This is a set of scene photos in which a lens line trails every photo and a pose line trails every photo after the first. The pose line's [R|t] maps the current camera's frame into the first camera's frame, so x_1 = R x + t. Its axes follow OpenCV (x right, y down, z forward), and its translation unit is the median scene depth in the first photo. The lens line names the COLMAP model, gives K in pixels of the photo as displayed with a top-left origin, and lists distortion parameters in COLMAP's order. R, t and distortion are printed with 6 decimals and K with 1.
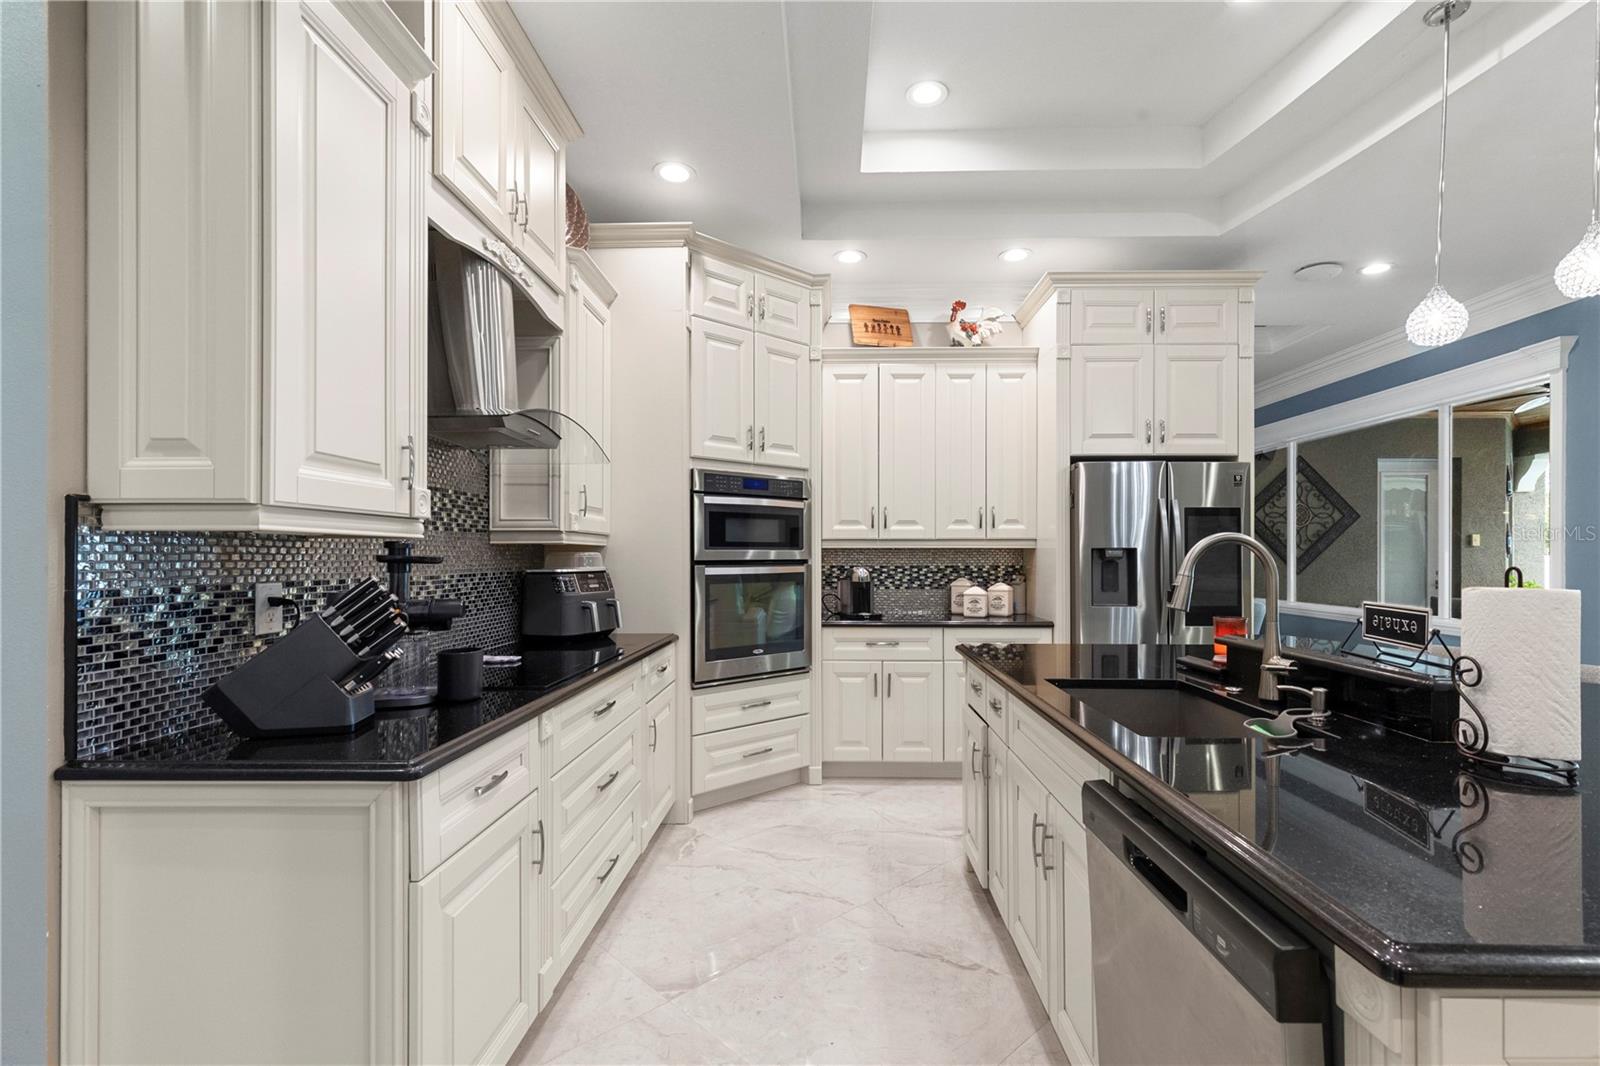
lens RADIAL K [[730.1, 0, 807.0], [0, 730.1, 557.9], [0, 0, 1]] dist [0.014416, -0.001849]
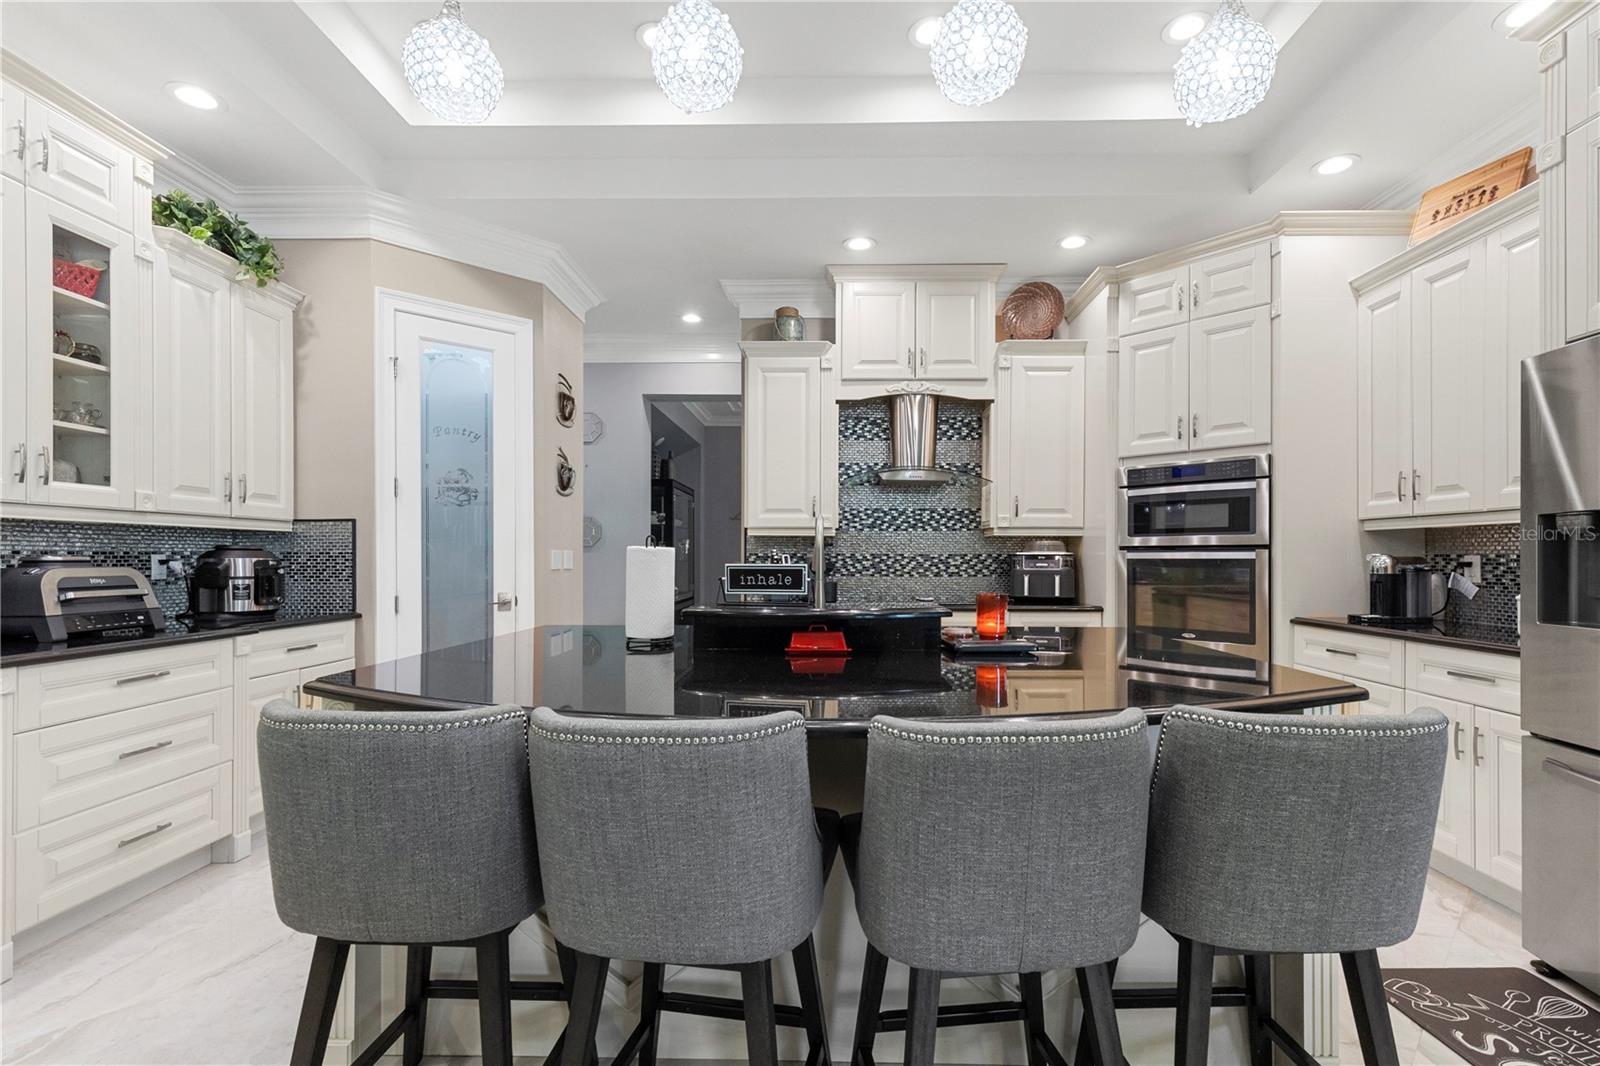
lens RADIAL K [[730.1, 0, 808.5], [0, 730.1, 551.9], [0, 0, 1]] dist [0.014416, -0.001849]
pose [[-0.006907, -0.001551, -0.999975, 0.961557], [-0.003218, 0.999994, -0.001529, 0.015123], [0.999971, 0.003207, -0.006912, 0.480315]]
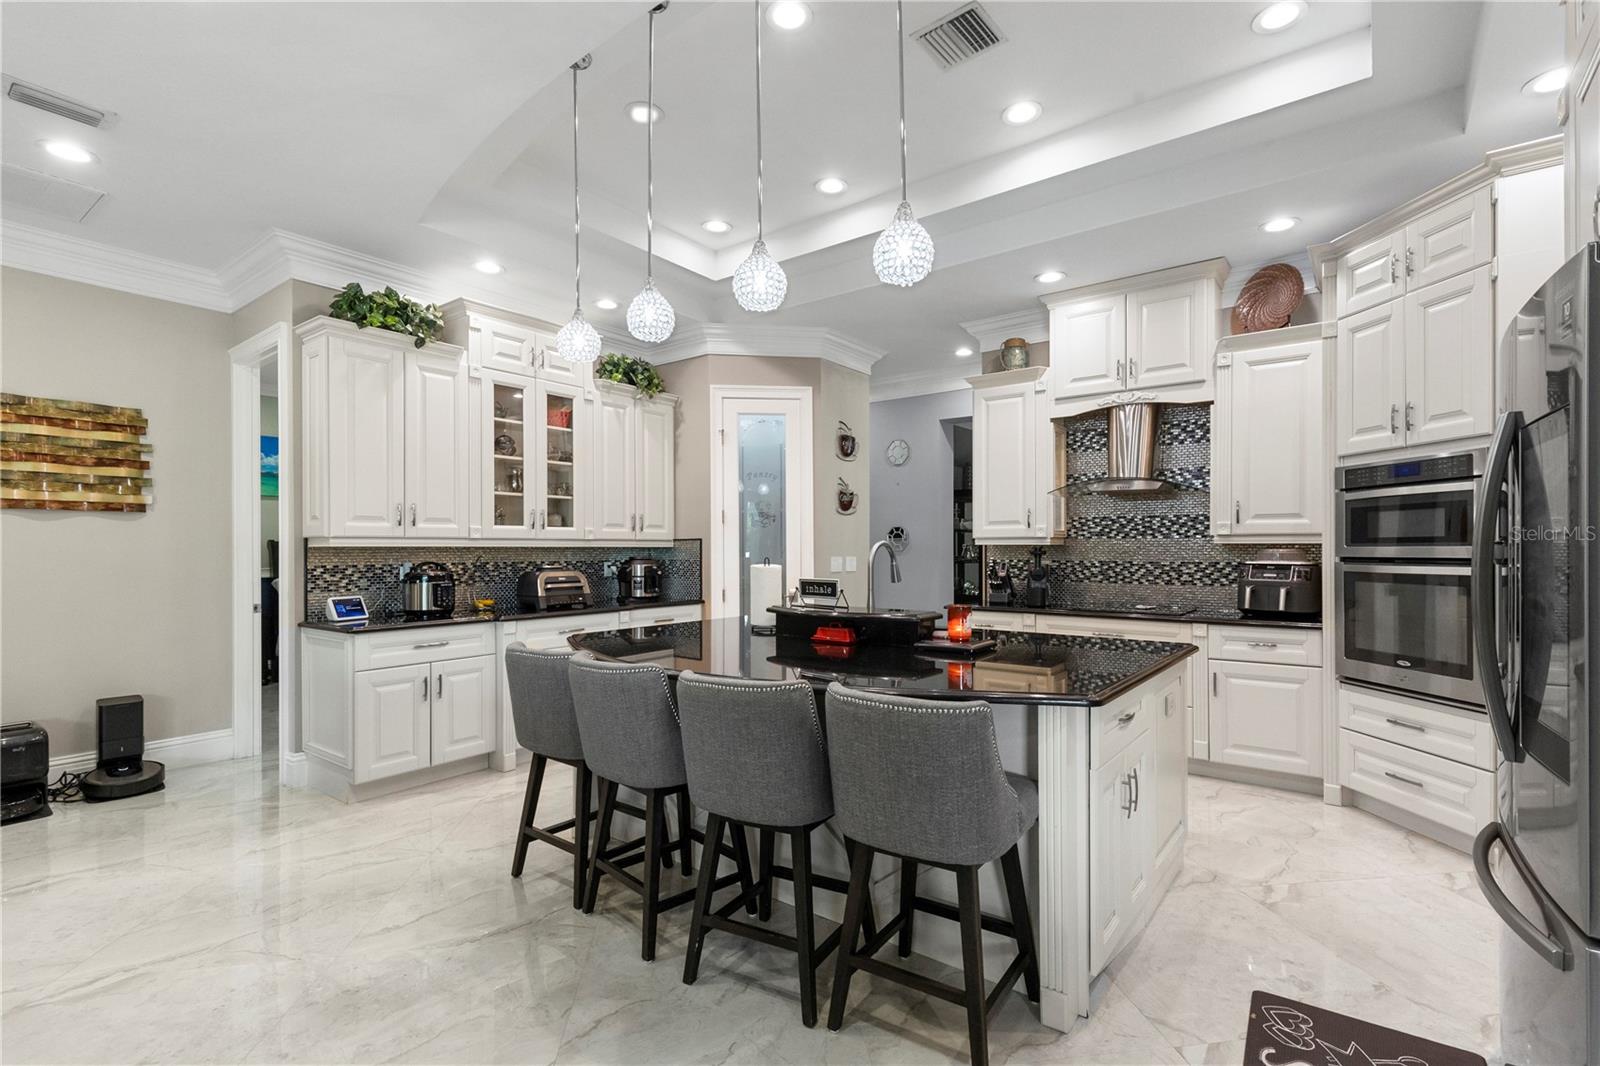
lens RADIAL K [[730.1, 0, 802.5], [0, 730.1, 544.0], [0, 0, 1]] dist [0.014416, -0.001849]
pose [[-0.599220, 0.001947, -0.800582, 1.064438], [0.004937, 0.999987, -0.001263, -0.016043], [0.800569, -0.004710, -0.599222, 0.956256]]
